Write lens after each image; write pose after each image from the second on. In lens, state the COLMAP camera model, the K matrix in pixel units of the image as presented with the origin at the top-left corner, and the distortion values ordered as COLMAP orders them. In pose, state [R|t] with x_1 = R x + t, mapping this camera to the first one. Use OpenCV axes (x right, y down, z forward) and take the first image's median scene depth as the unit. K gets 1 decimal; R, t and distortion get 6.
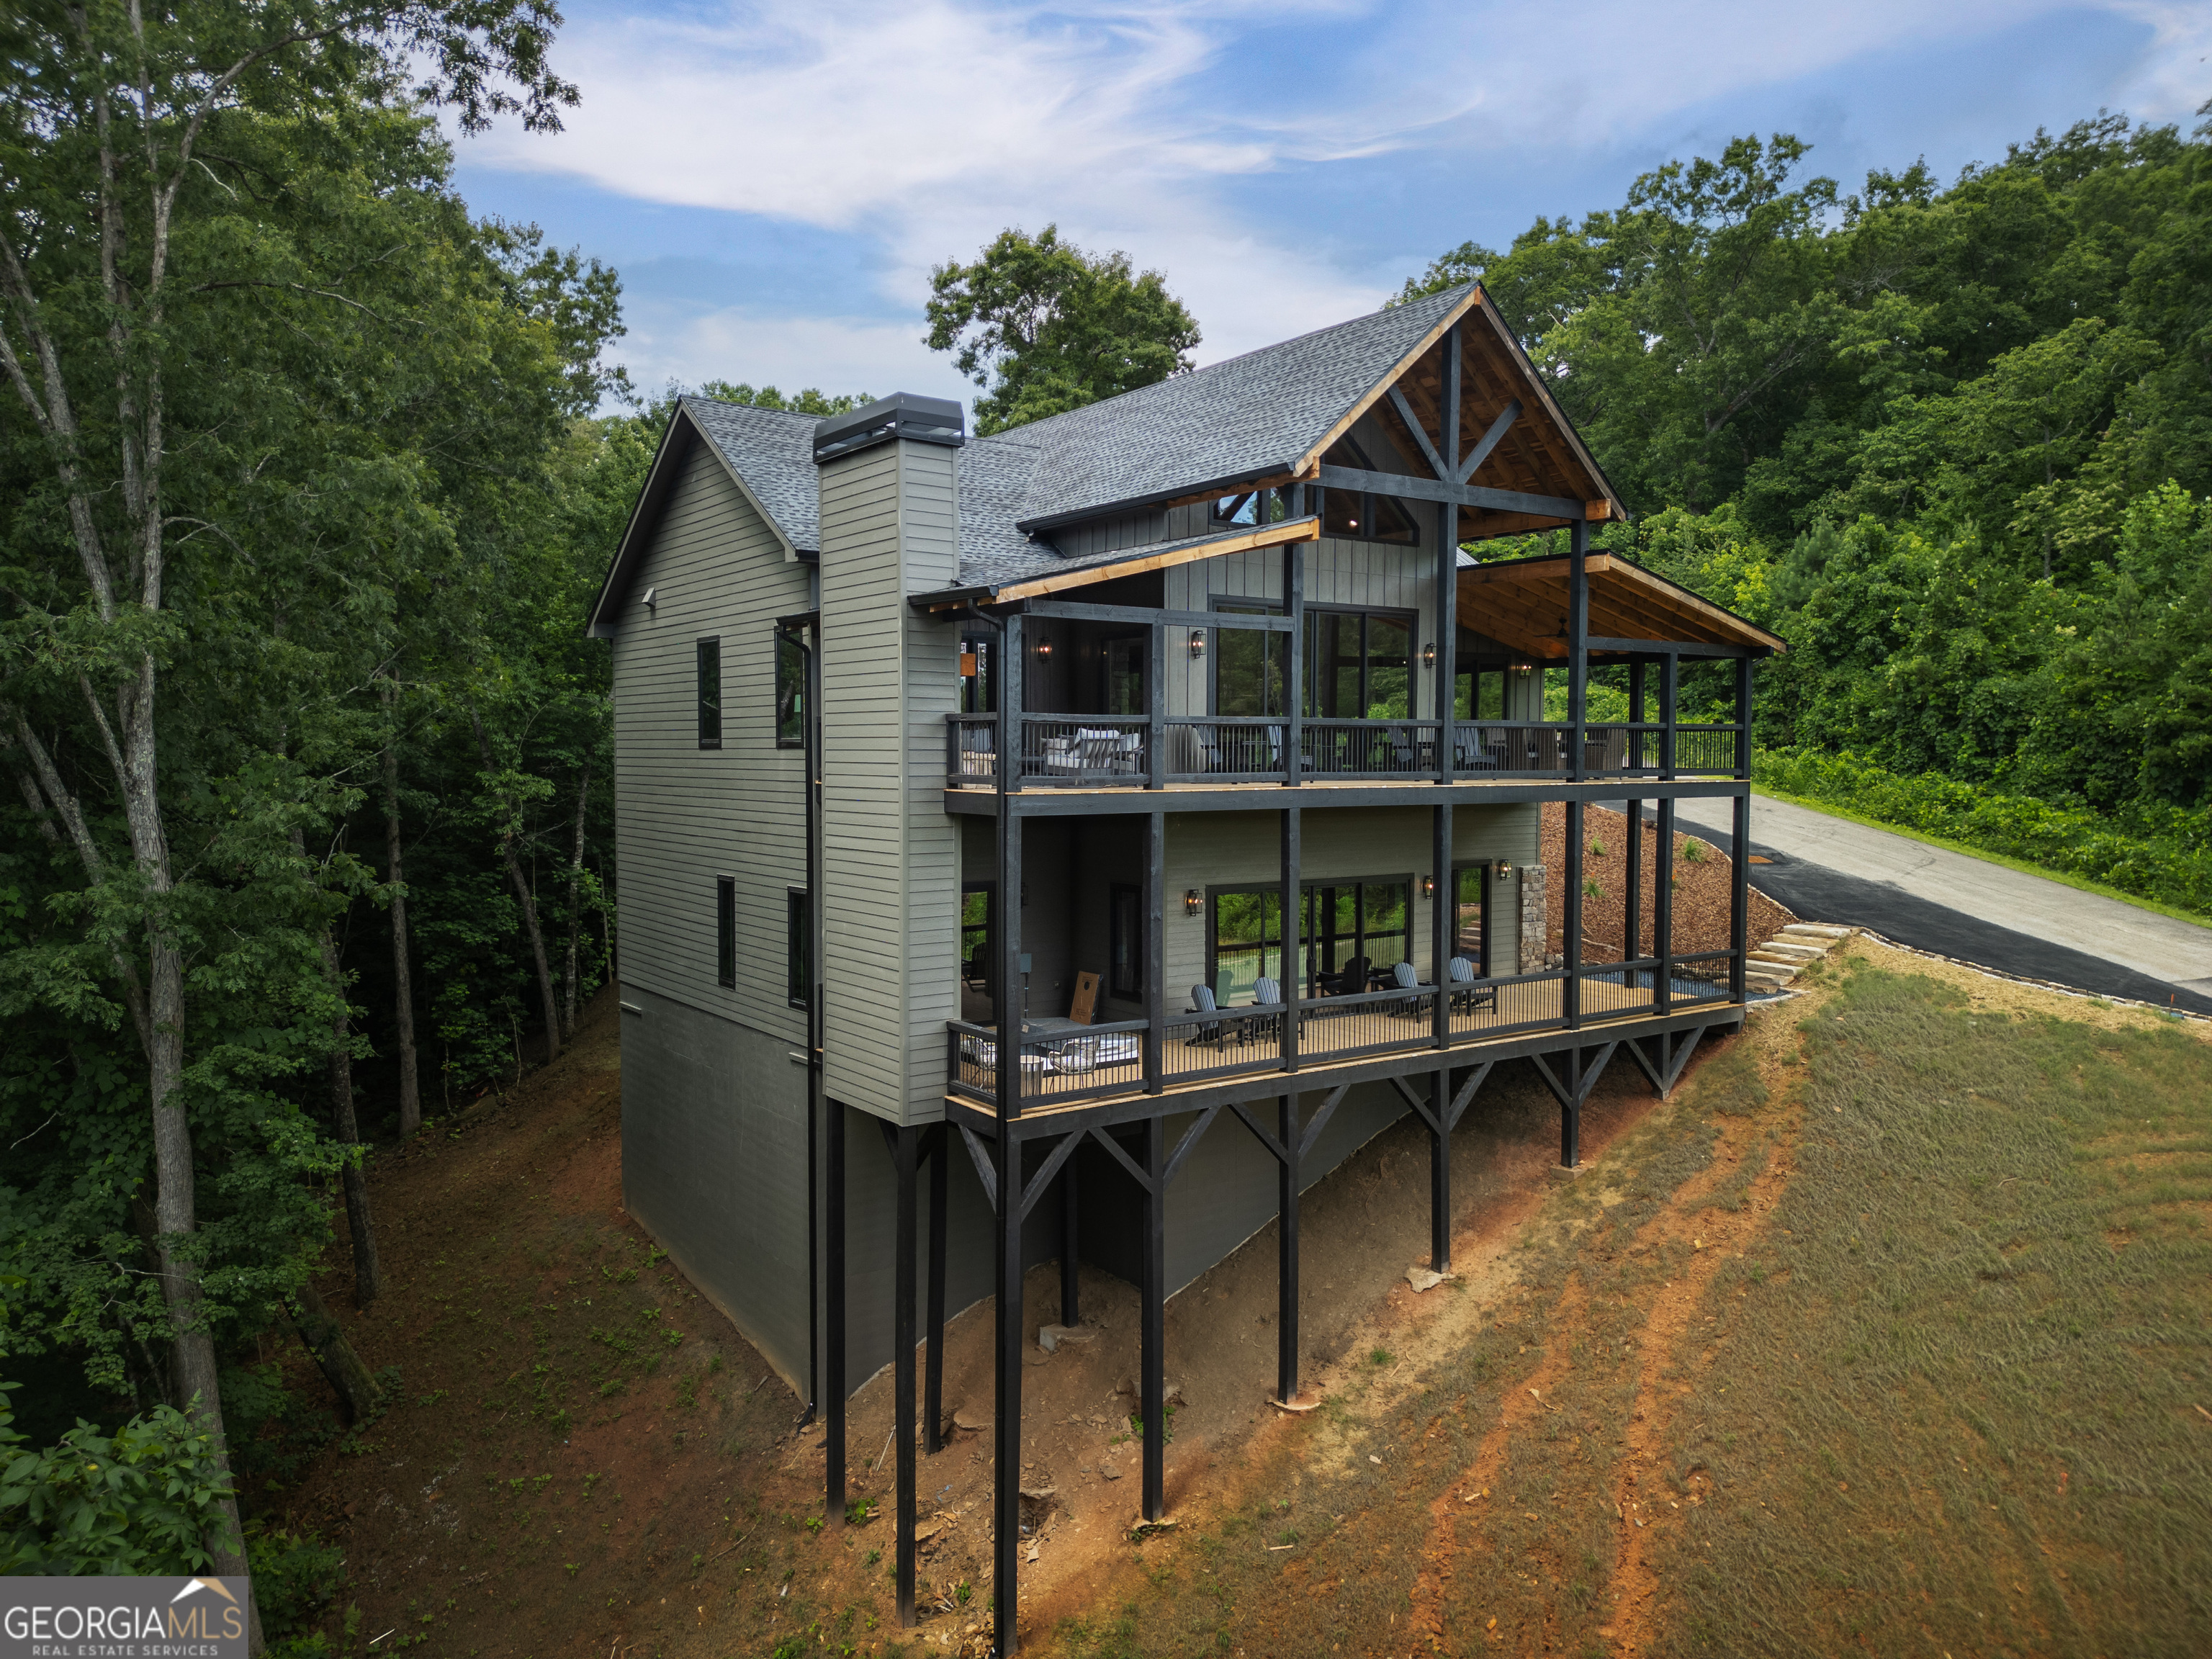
lens RADIAL K [[1559.6, 0, 1118.4], [0, 1559.6, 830.0], [0, 0, 1]] dist [0.082812, -0.072426]
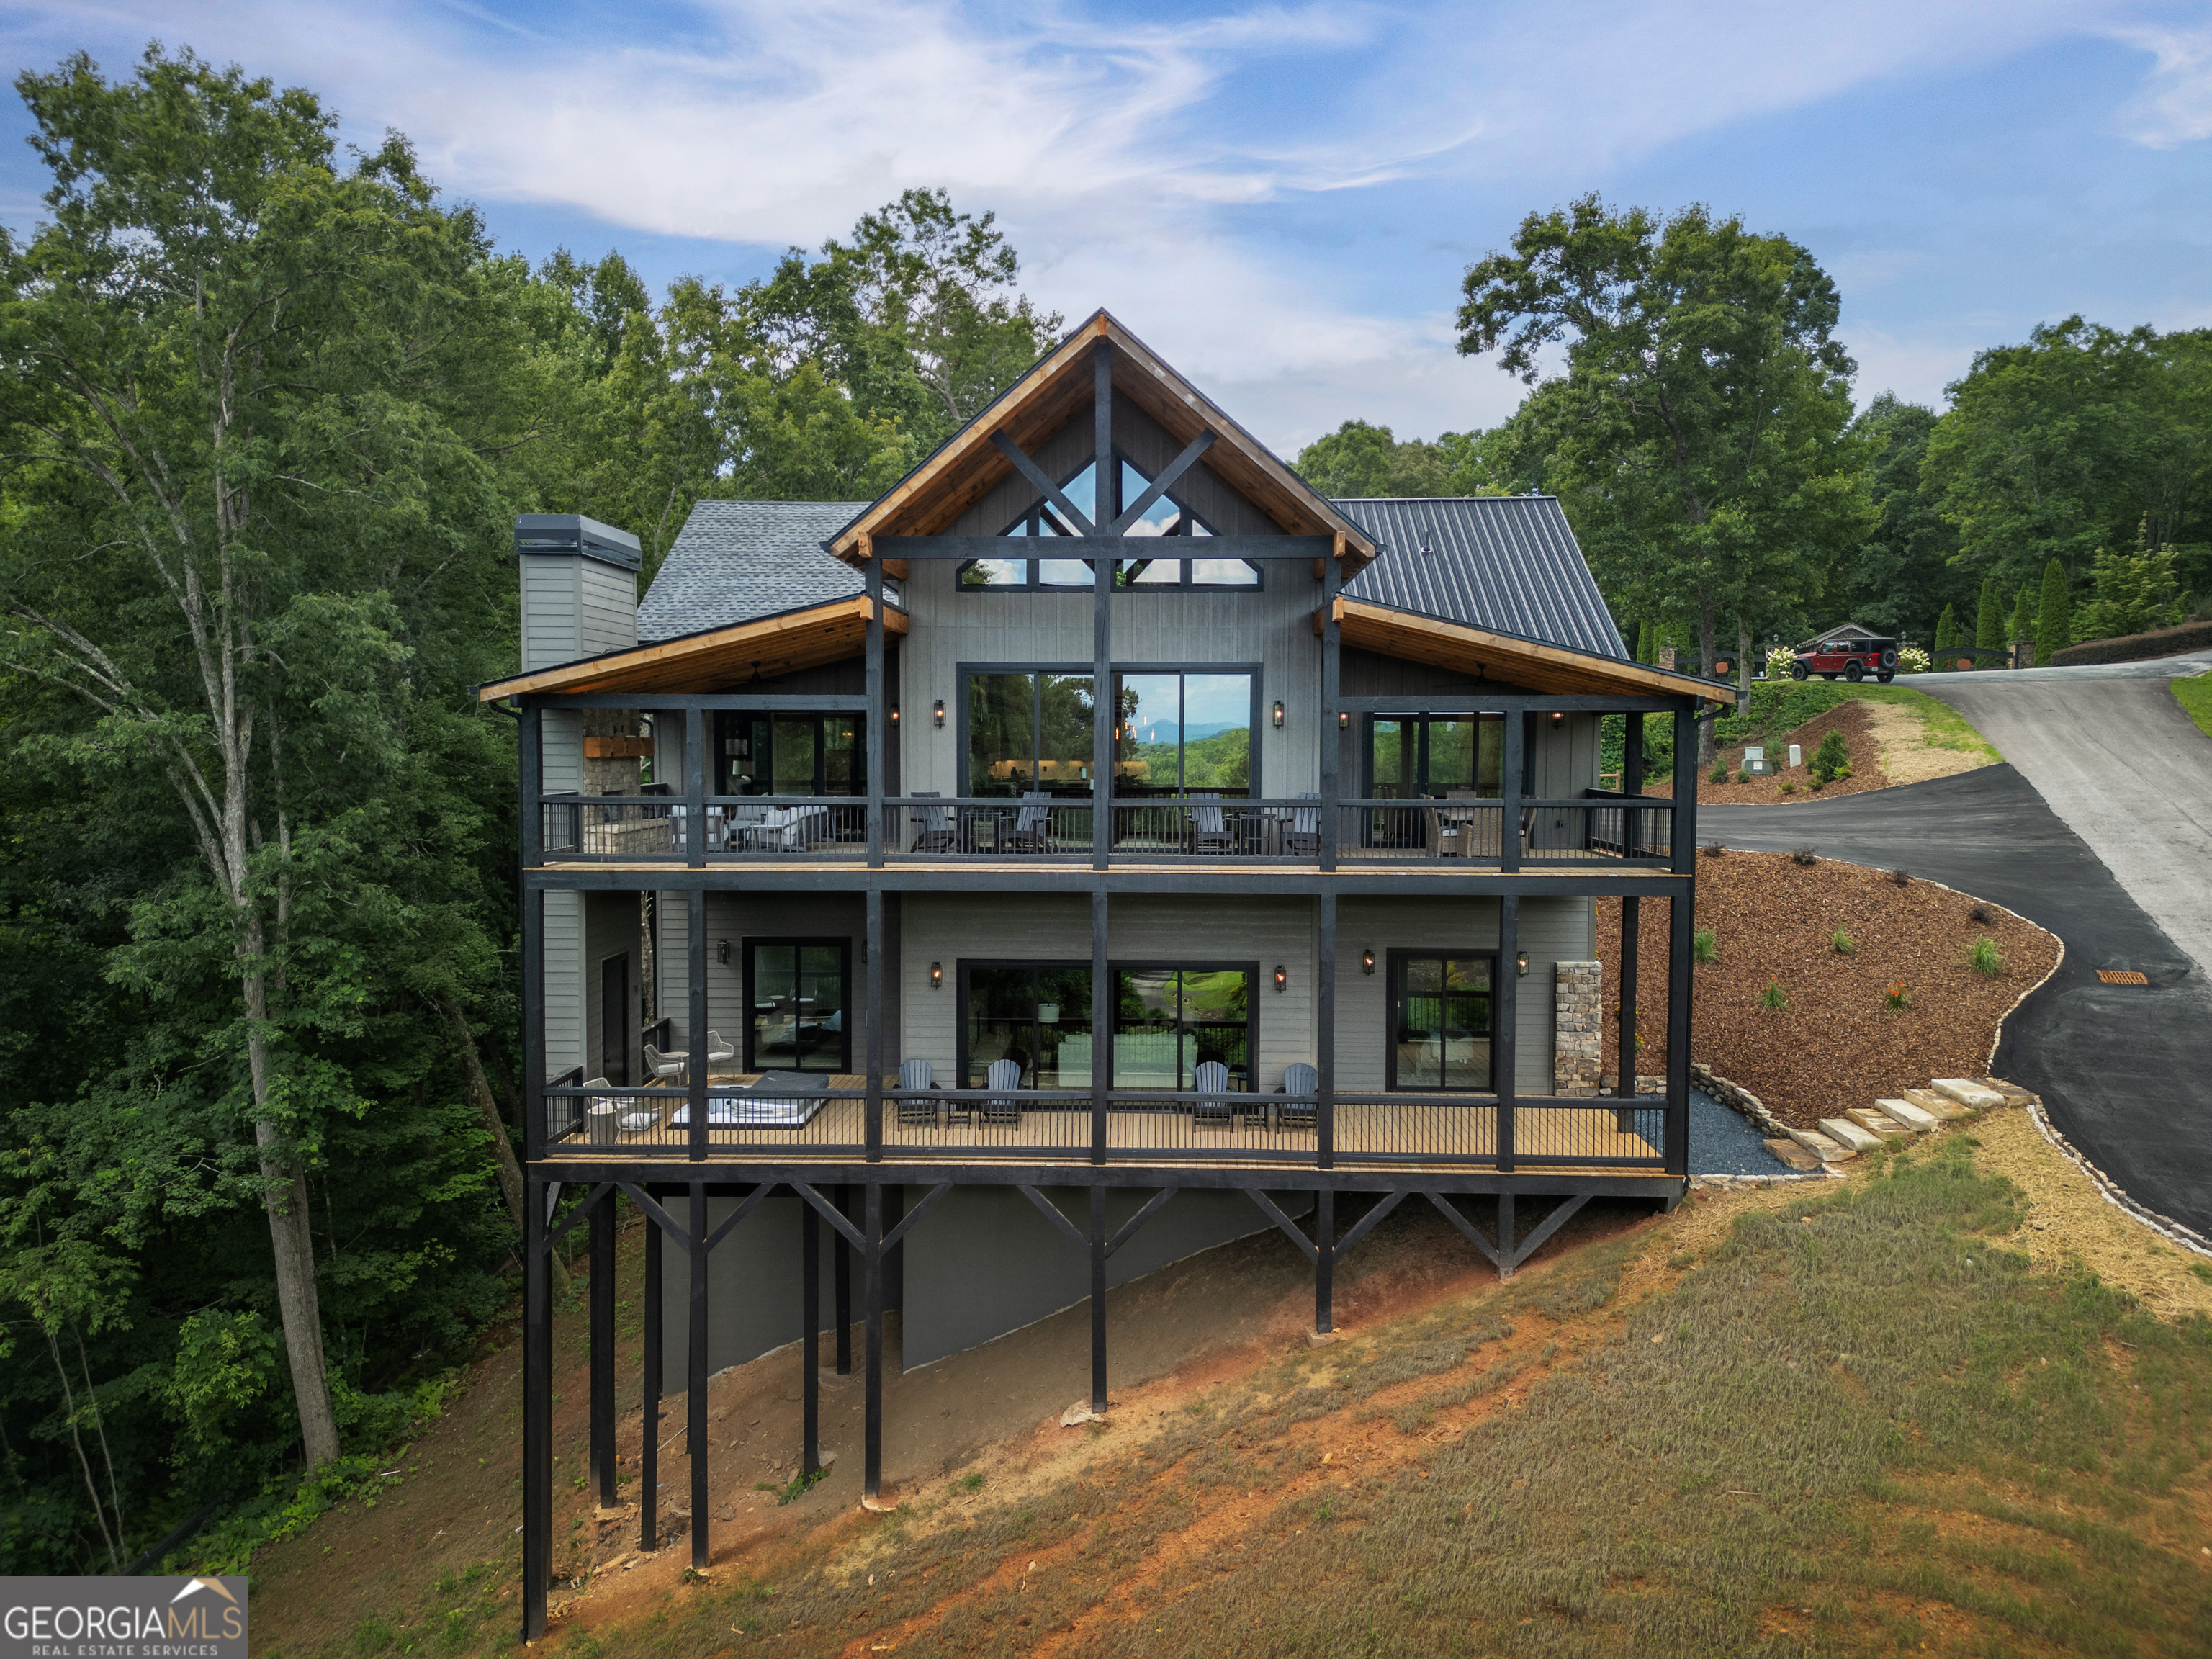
lens RADIAL K [[1559.6, 0, 1118.4], [0, 1559.6, 830.0], [0, 0, 1]] dist [0.082812, -0.072426]
pose [[0.786832, 0.035180, -0.616164, 0.756667], [-0.031863, 0.999358, 0.016370, -0.066684], [0.616344, 0.006753, 0.787448, 0.295359]]
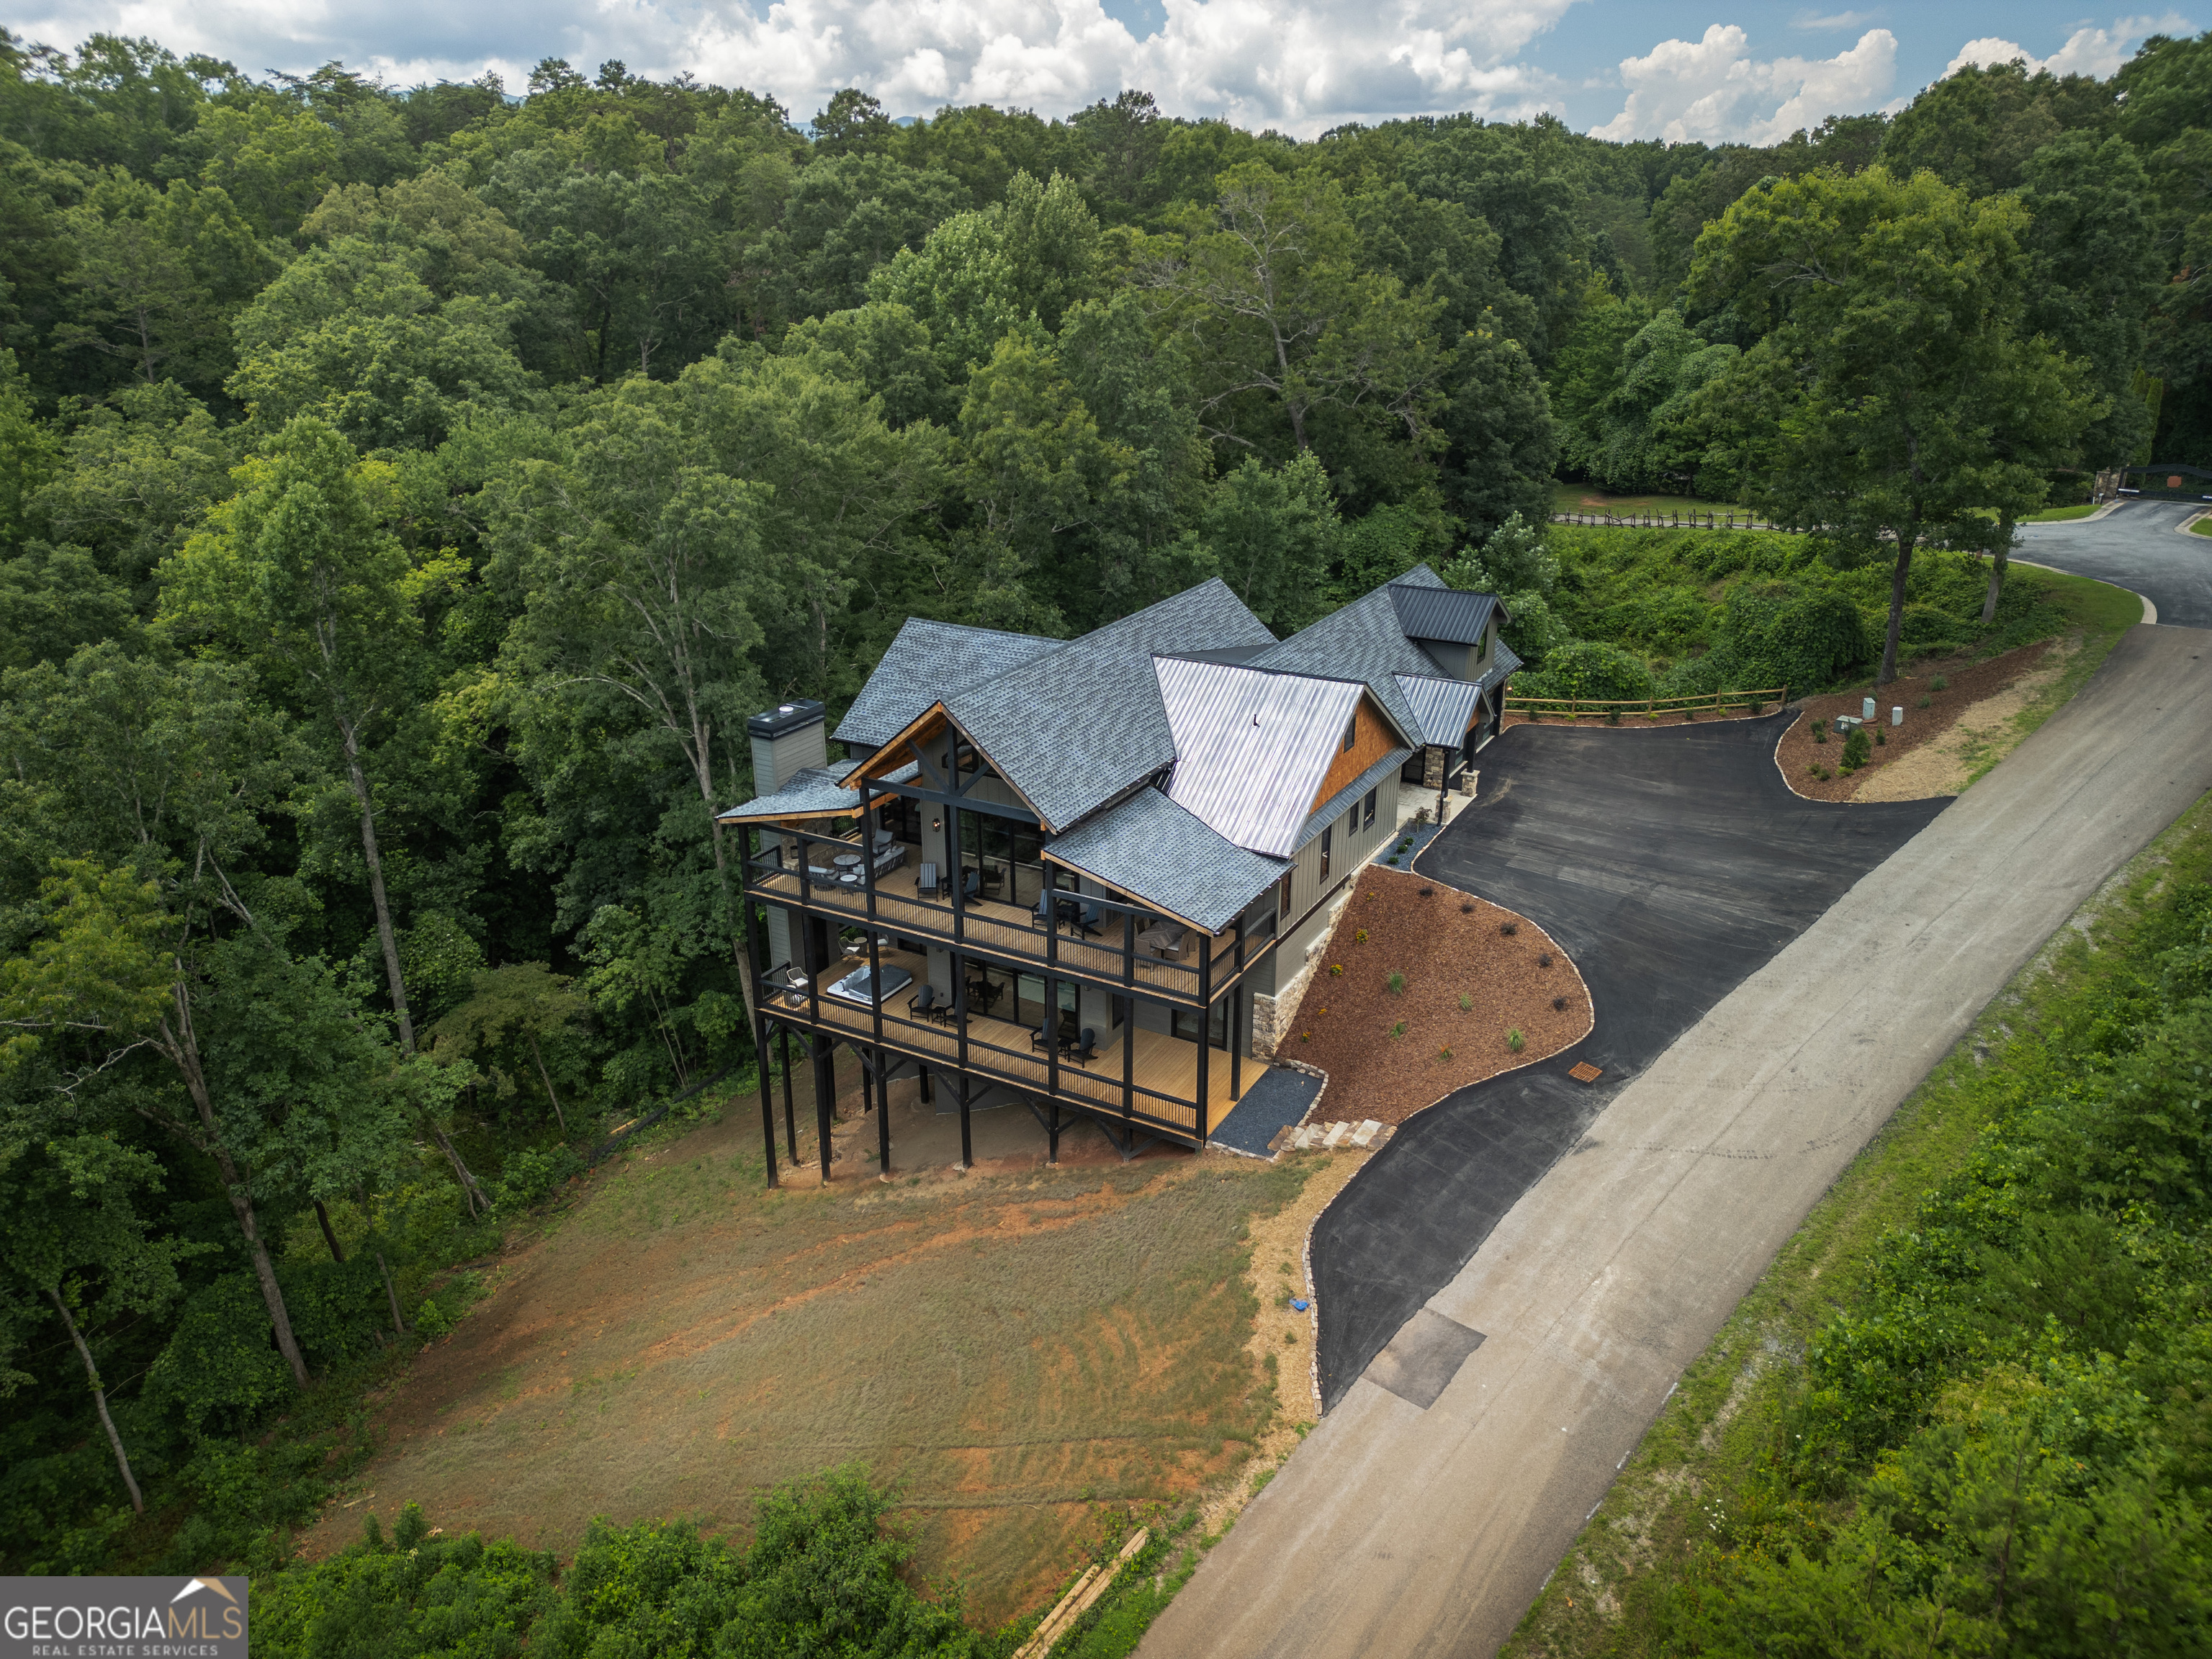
lens RADIAL K [[1559.6, 0, 1118.4], [0, 1559.6, 830.0], [0, 0, 1]] dist [0.082812, -0.072426]
pose [[0.419336, 0.332363, -0.844803, 1.796794], [-0.043588, 0.936871, 0.346948, -0.802889], [0.906784, -0.108664, 0.407351, 0.420134]]
